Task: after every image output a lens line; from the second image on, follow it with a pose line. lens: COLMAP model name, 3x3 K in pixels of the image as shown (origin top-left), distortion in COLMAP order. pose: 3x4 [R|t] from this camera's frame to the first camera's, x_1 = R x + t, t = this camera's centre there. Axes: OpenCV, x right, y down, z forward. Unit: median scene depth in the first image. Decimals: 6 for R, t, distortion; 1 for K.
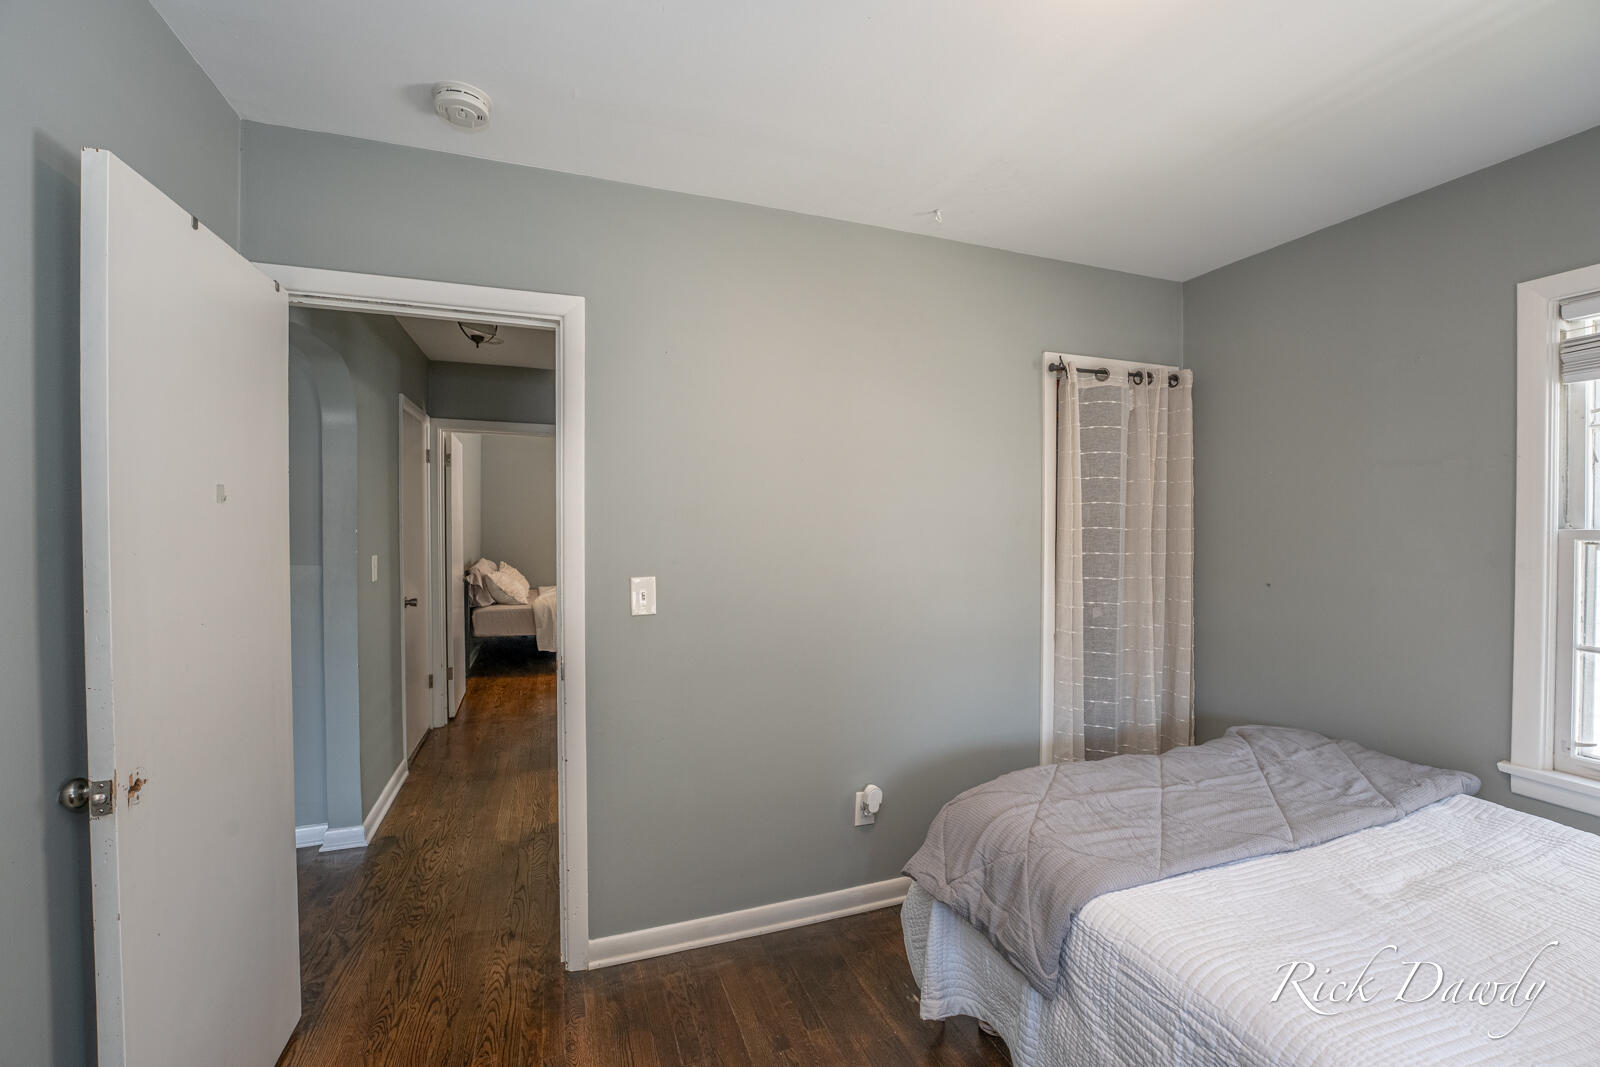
lens RADIAL K [[653.9, 0, 803.4], [0, 653.9, 533.3], [0, 0, 1]] dist [-0.022322, -0.000032]
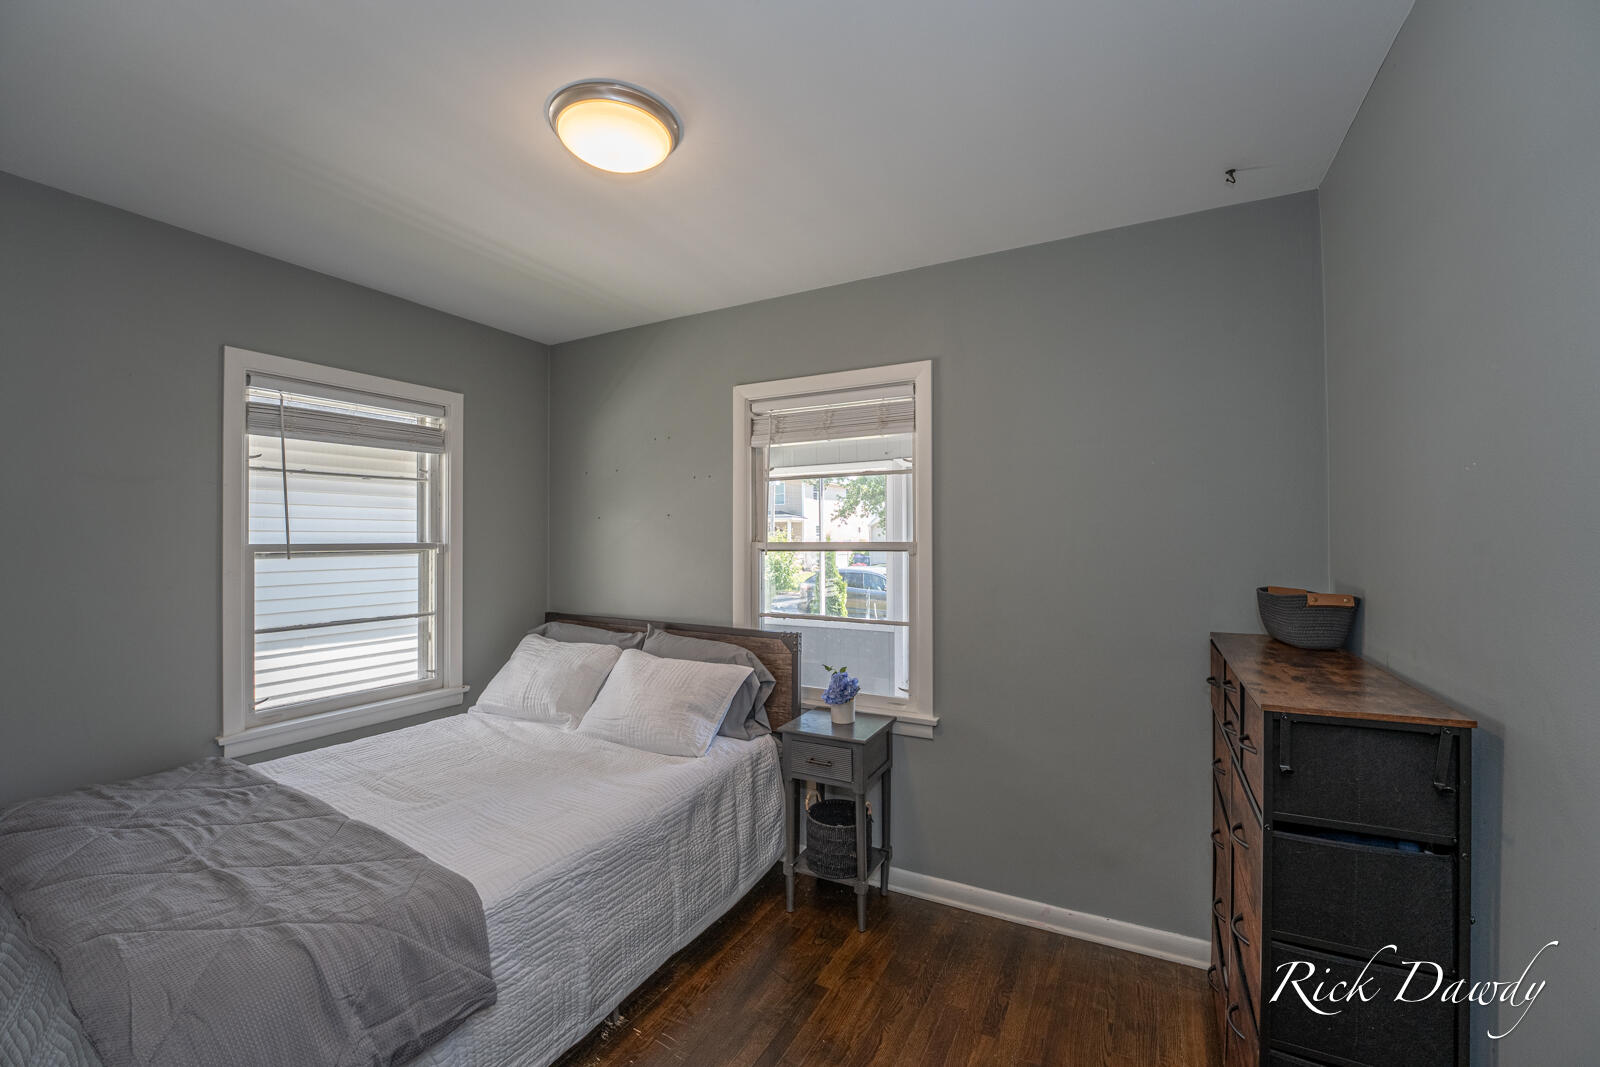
lens RADIAL K [[653.9, 0, 803.4], [0, 653.9, 533.3], [0, 0, 1]] dist [-0.022322, -0.000032]
pose [[-0.668093, 0.007036, 0.744045, -0.565078], [0.008296, 0.999964, -0.002008, -0.017551], [-0.744032, 0.004831, -0.668127, 1.026792]]
